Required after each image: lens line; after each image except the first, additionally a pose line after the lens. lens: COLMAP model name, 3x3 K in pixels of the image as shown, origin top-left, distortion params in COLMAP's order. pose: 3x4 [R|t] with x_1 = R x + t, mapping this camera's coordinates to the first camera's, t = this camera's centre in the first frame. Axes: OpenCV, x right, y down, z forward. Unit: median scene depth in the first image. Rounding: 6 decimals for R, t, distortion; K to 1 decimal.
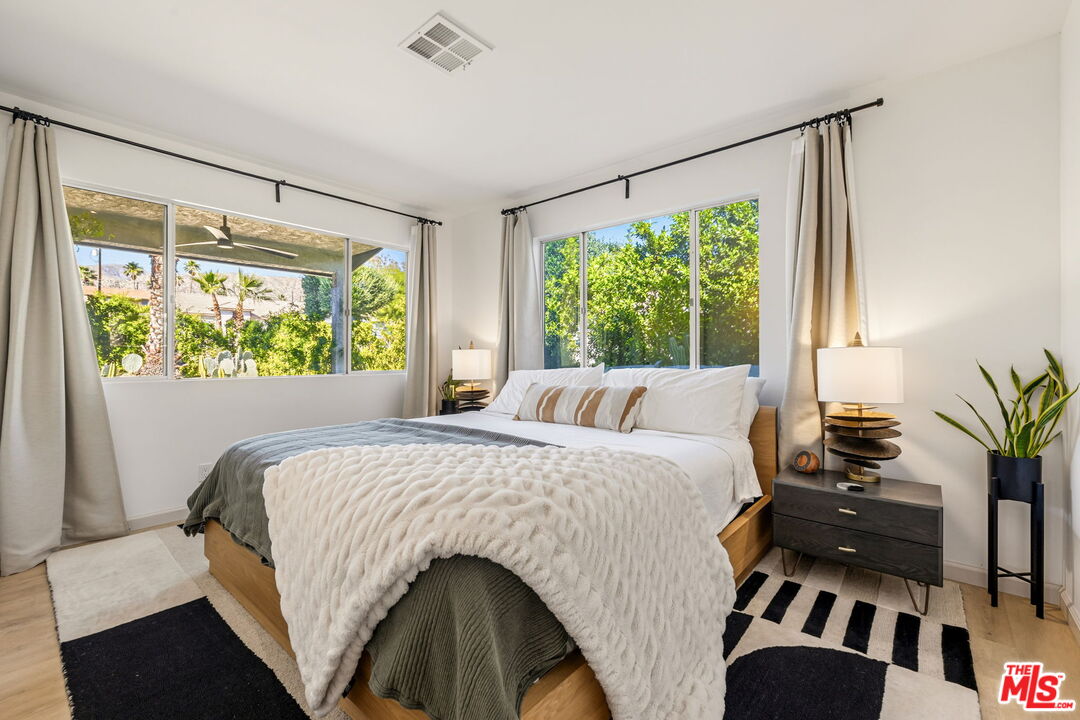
lens RADIAL K [[455.5, 0, 534.9], [0, 455.5, 357.5], [0, 0, 1]] dist [0.000188, 0.000214]
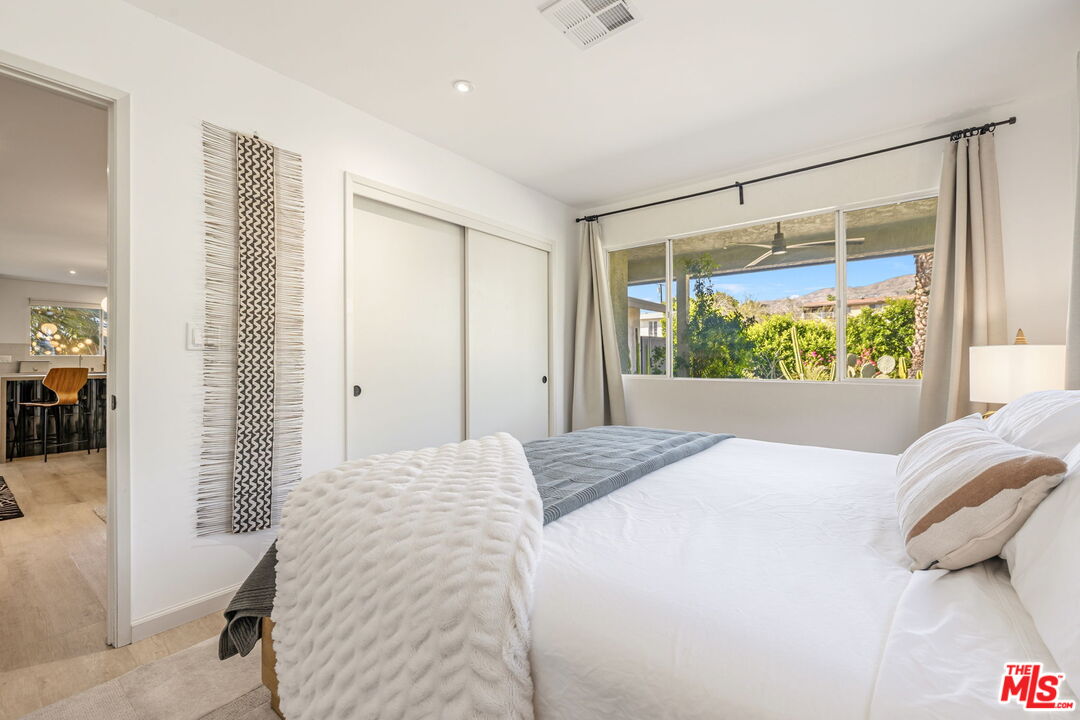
lens RADIAL K [[455.5, 0, 534.9], [0, 455.5, 357.5], [0, 0, 1]] dist [0.000188, 0.000214]
pose [[0.057357, -0.005029, -0.998341, 0.331294], [0.003510, 0.999982, -0.004835, -0.002894], [0.998348, -0.003227, 0.057373, 0.398638]]
